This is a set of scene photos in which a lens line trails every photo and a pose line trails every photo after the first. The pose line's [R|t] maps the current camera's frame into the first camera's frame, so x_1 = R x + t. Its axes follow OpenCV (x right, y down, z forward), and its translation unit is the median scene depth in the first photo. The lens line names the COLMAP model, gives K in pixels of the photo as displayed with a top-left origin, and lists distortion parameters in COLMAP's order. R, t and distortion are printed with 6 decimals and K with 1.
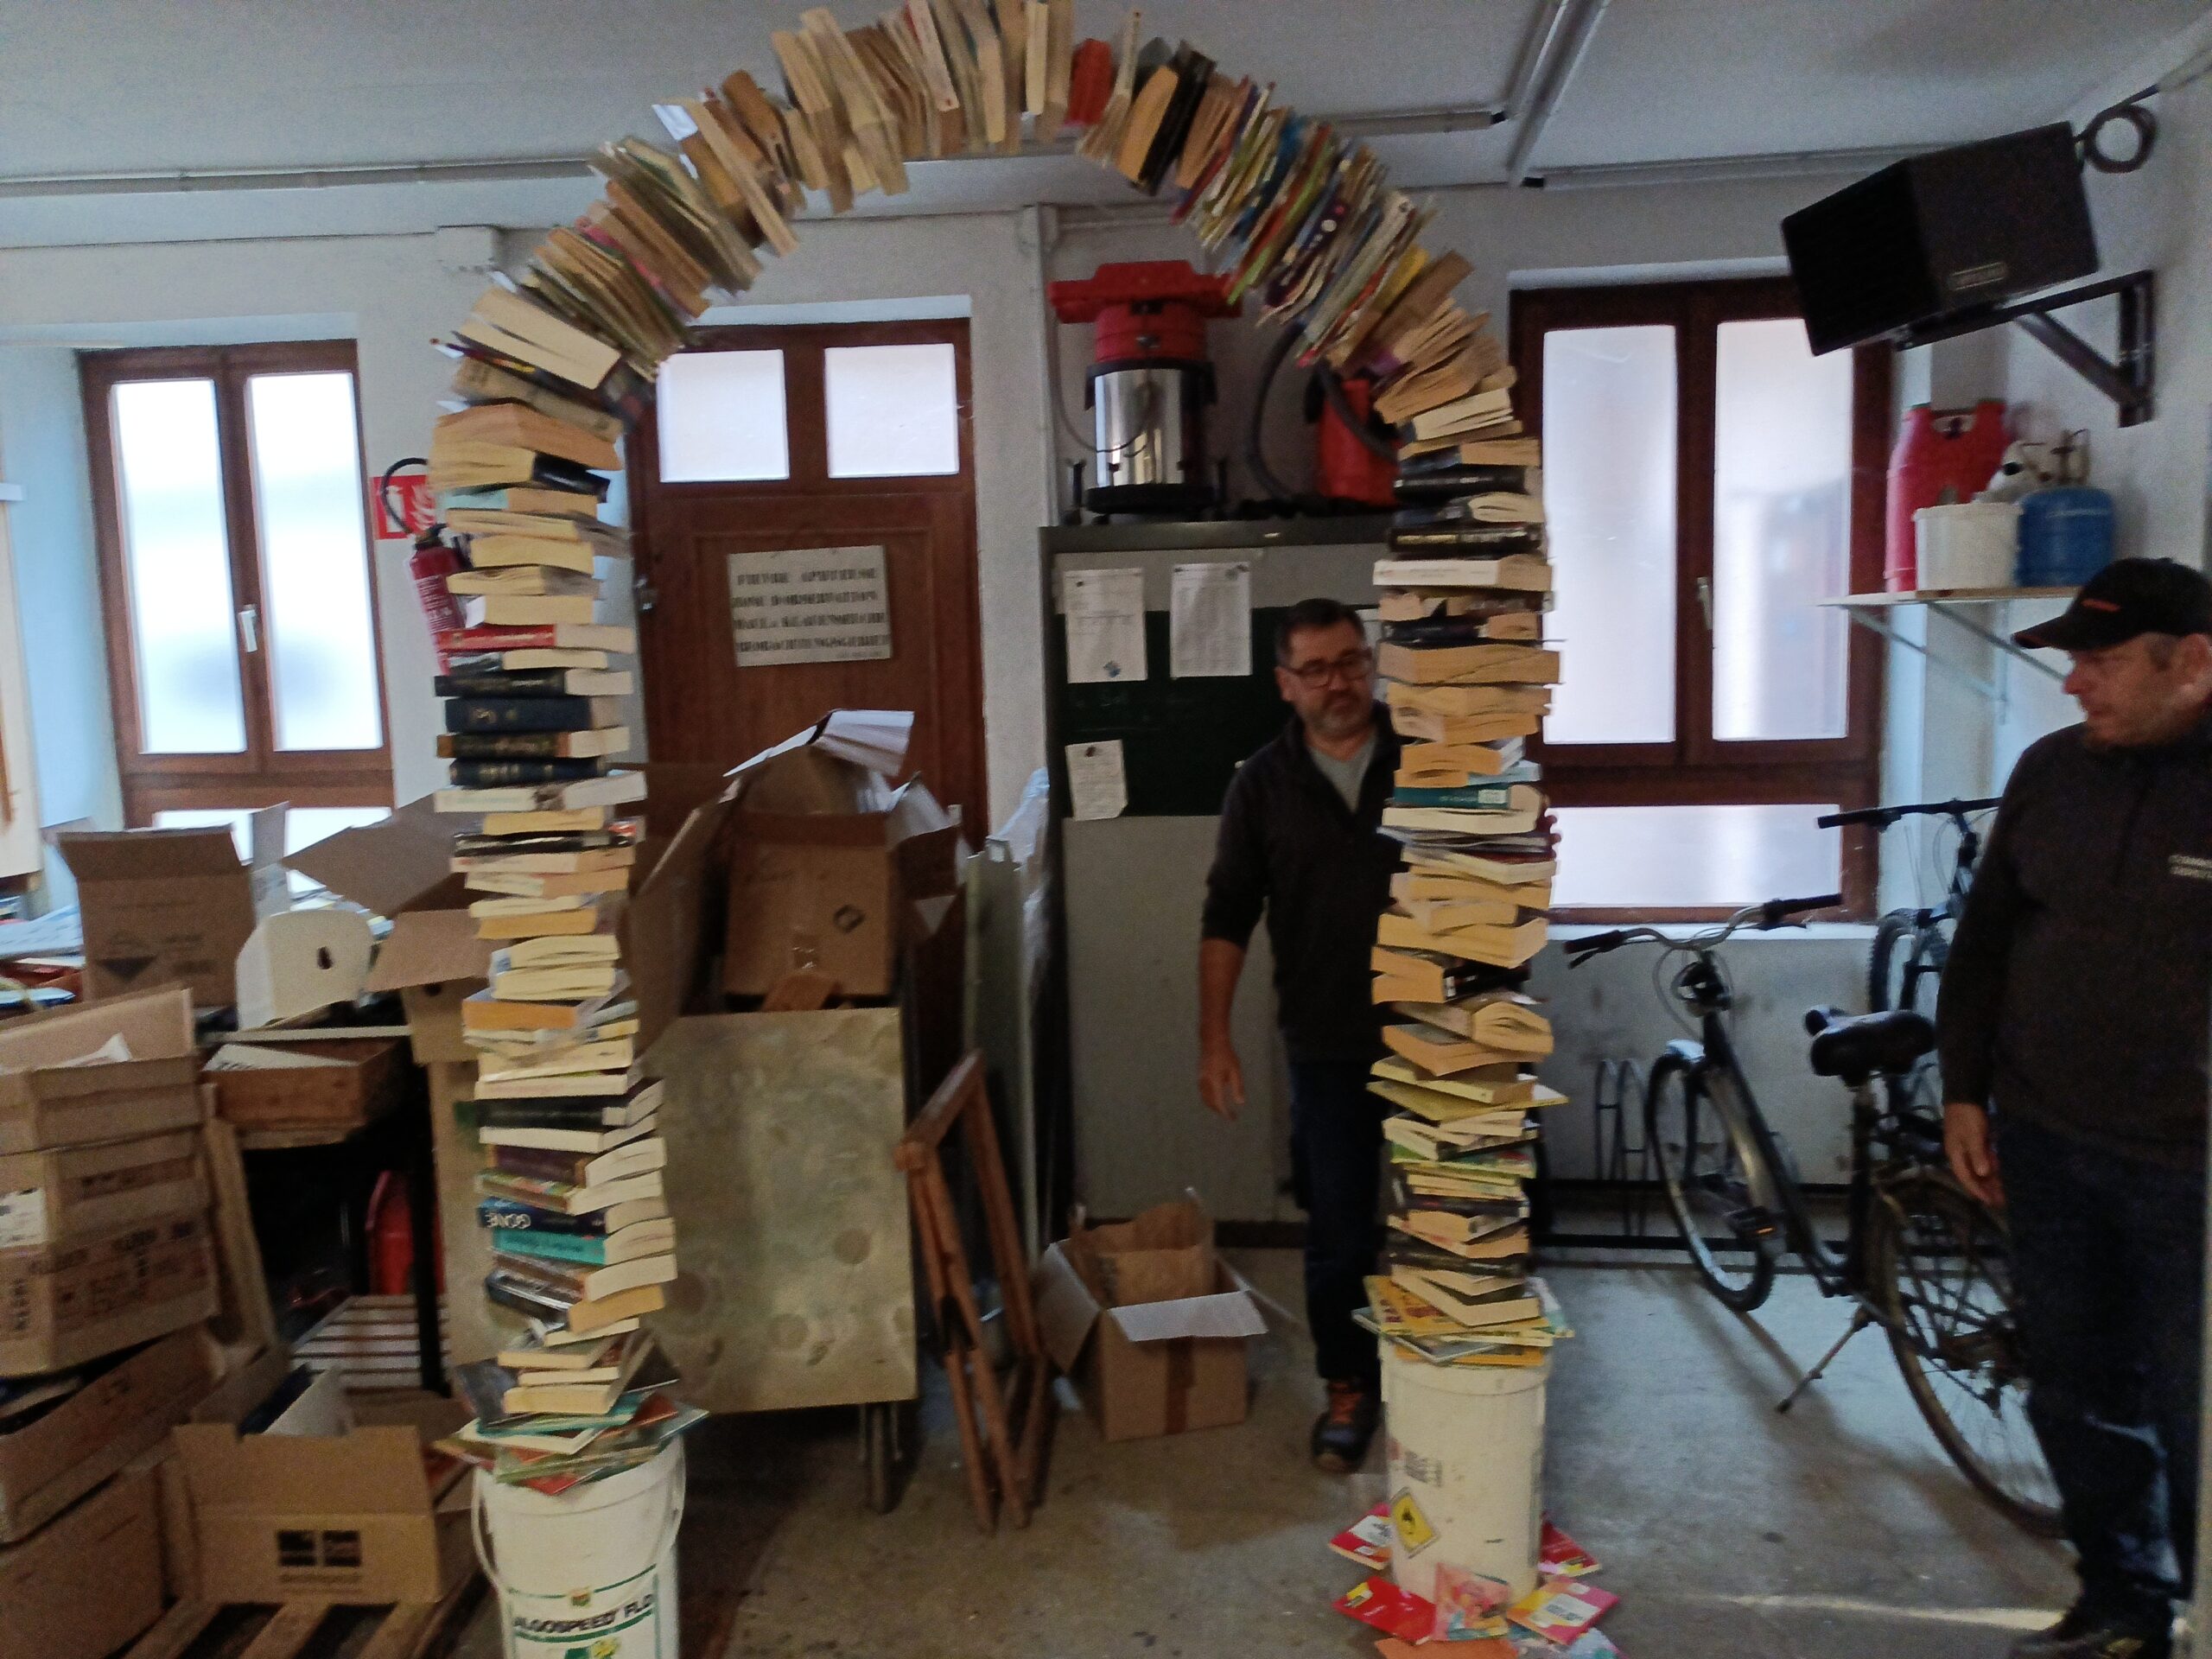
lens RADIAL K [[1697.8, 0, 1102.6], [0, 1697.8, 811.5], [0, 0, 1]] dist [0.040026, -0.011475]
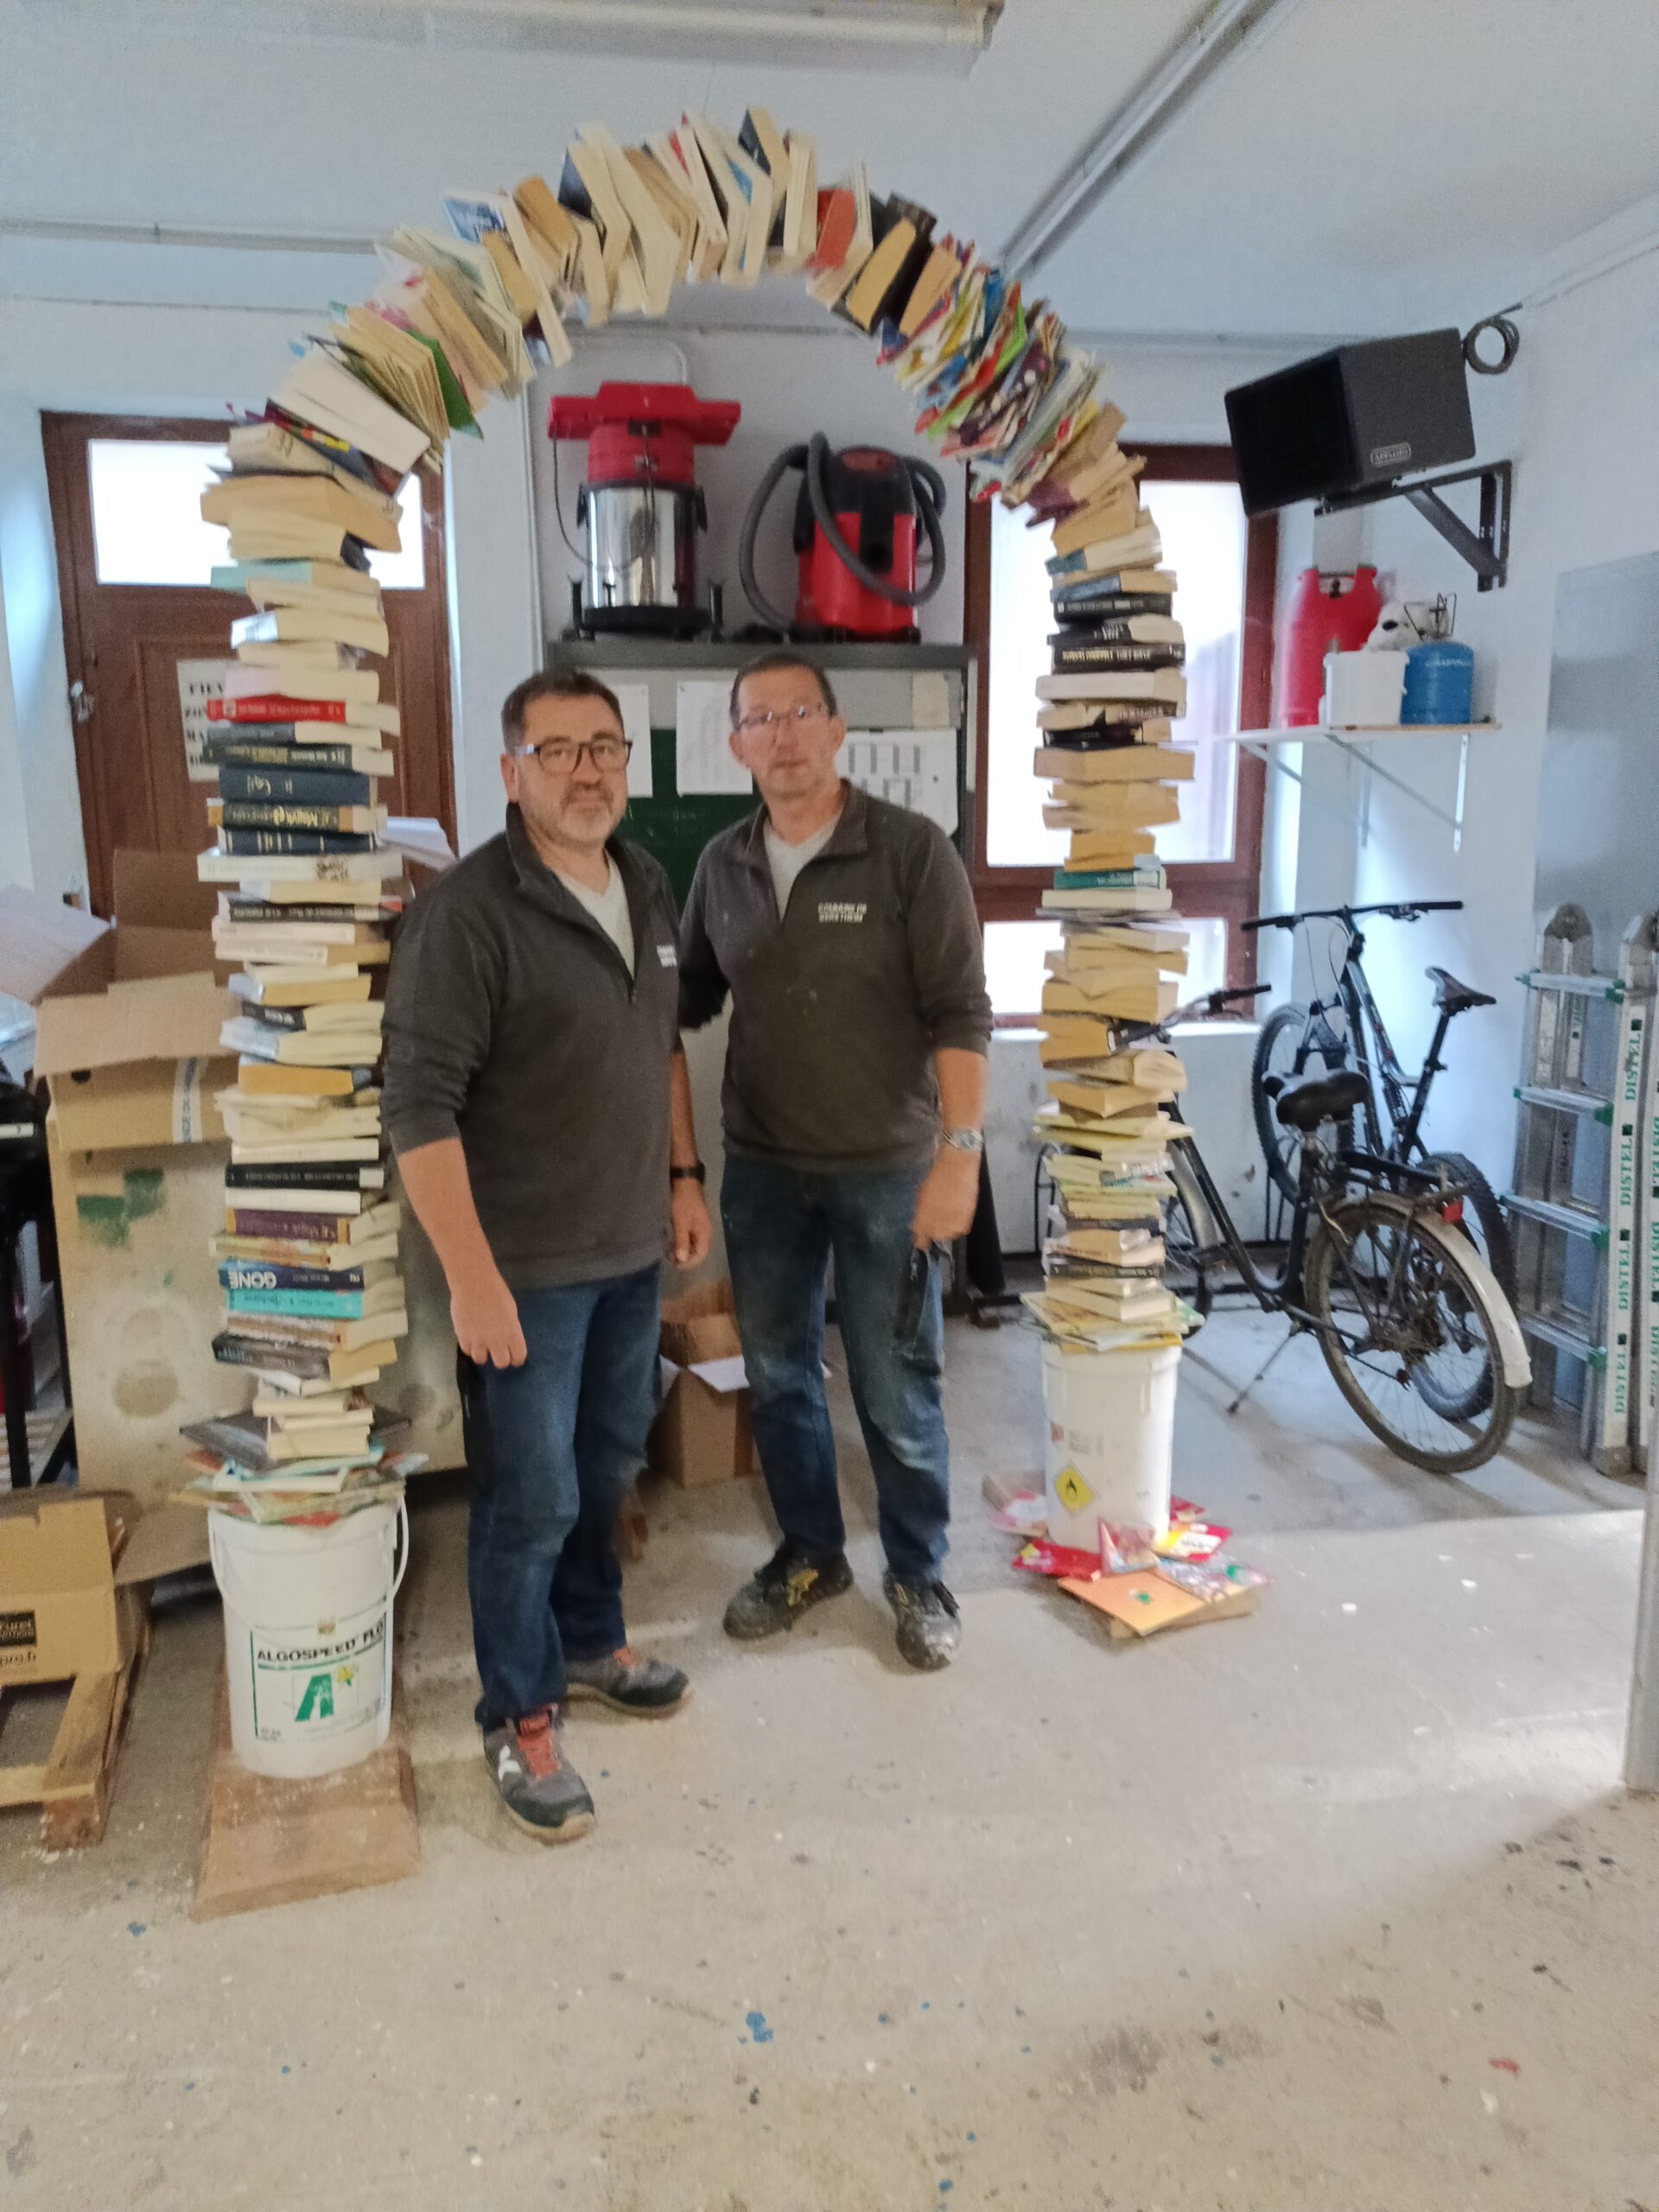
lens RADIAL K [[1697.8, 0, 809.4], [0, 1697.8, 1067.1], [0, 0, 1]] dist [0.040026, -0.011475]
pose [[0.966165, -0.023023, 0.256895, -0.164065], [0.006939, 0.997968, 0.063341, 0.025964], [-0.257832, -0.059415, 0.964361, -0.047350]]
